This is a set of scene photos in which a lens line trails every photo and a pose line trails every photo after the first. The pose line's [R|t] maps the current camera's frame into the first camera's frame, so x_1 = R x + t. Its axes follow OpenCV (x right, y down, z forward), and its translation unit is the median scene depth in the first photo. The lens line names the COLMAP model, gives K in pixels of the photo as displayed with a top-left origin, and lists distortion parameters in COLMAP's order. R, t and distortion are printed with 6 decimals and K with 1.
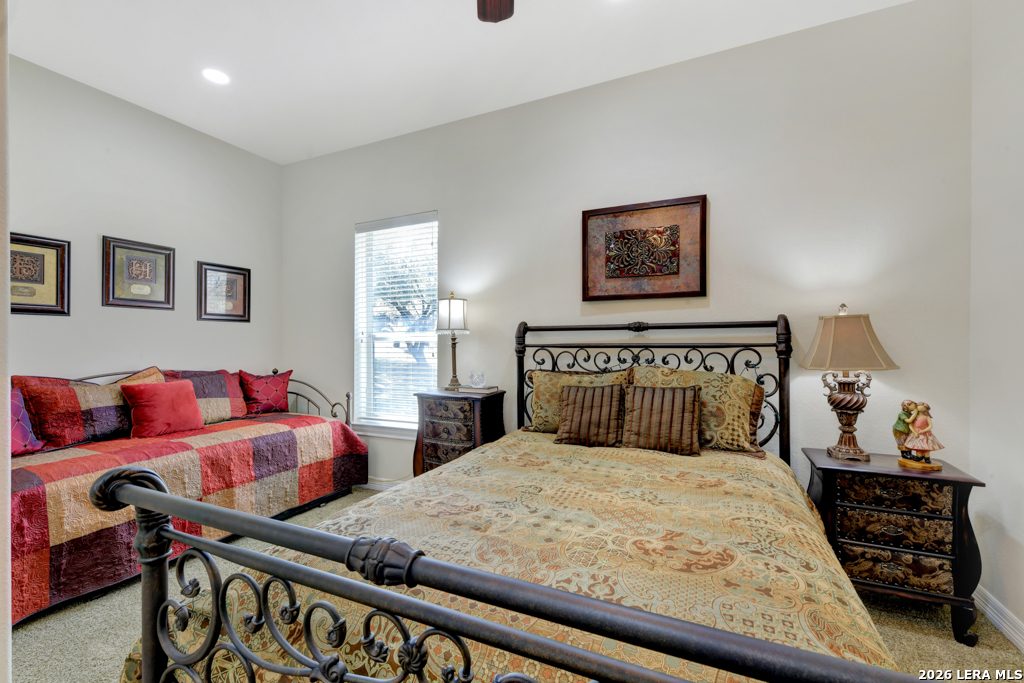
lens RADIAL K [[428.9, 0, 507.7], [0, 428.9, 347.0], [0, 0, 1]] dist [0.017192, -0.008623]
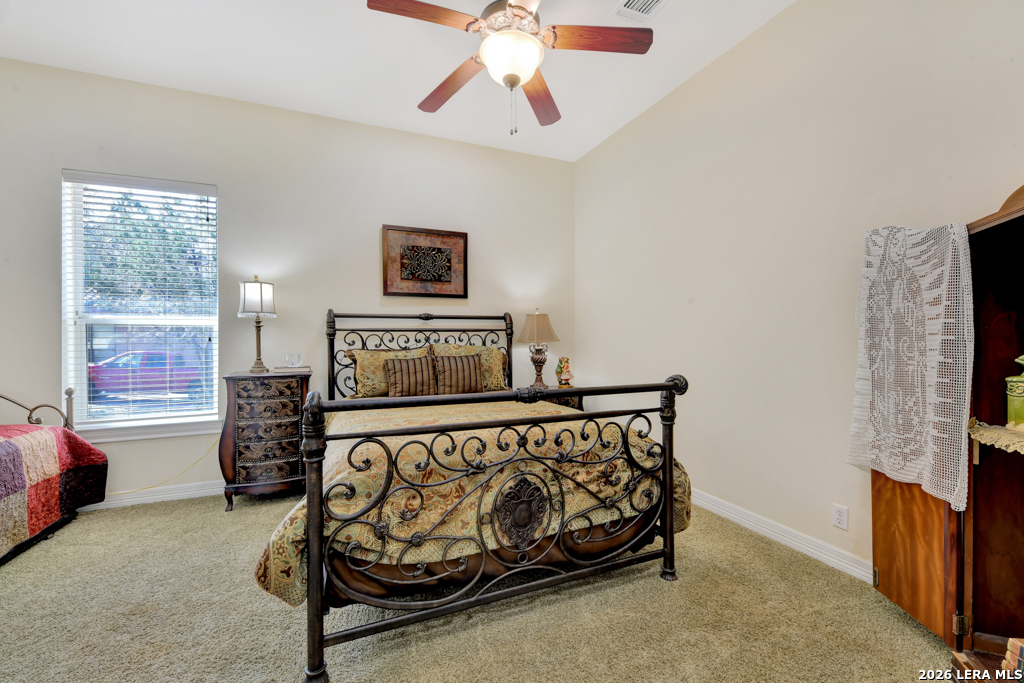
lens RADIAL K [[428.9, 0, 507.7], [0, 428.9, 347.0], [0, 0, 1]] dist [0.017192, -0.008623]
pose [[0.668992, -0.008037, 0.743227, -0.561210], [0.012448, 0.999922, -0.000391, 0.055357], [-0.743166, 0.009513, 0.669040, -0.132075]]
